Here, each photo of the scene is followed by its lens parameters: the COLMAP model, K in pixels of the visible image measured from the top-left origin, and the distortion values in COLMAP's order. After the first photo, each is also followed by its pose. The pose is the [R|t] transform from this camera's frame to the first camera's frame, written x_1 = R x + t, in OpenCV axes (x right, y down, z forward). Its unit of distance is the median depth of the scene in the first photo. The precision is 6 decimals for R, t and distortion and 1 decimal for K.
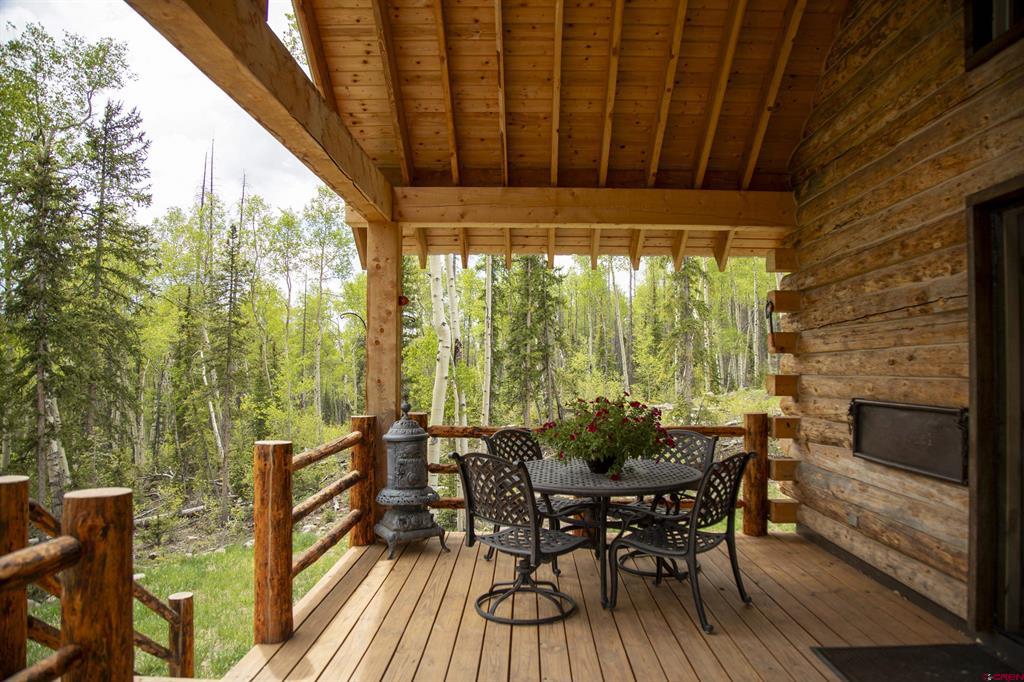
lens RADIAL K [[711.2, 0, 527.6], [0, 711.2, 342.8], [0, 0, 1]] dist [-0.098887, 0.000998]
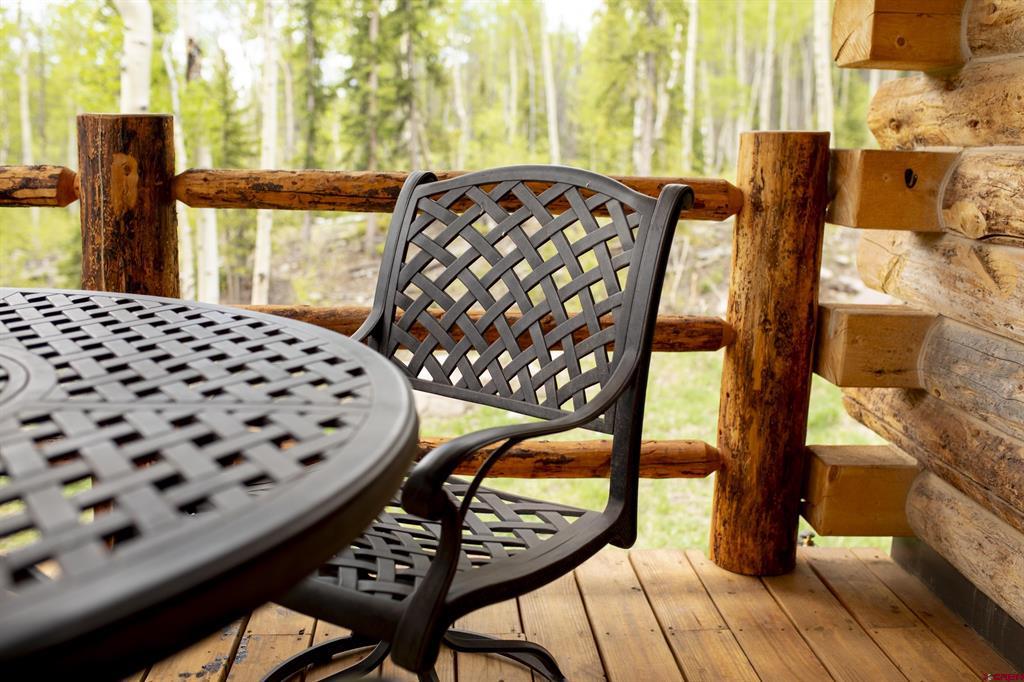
lens RADIAL K [[1023.1, 0, 512.0], [0, 1023.1, 341.0], [0, 0, 1]] dist [-0.016491, -0.010380]
pose [[0.996640, 0.009495, 0.081351, 0.194168], [-0.027723, 0.973737, 0.225981, 0.094051], [-0.077069, -0.227477, 0.970729, 0.626177]]
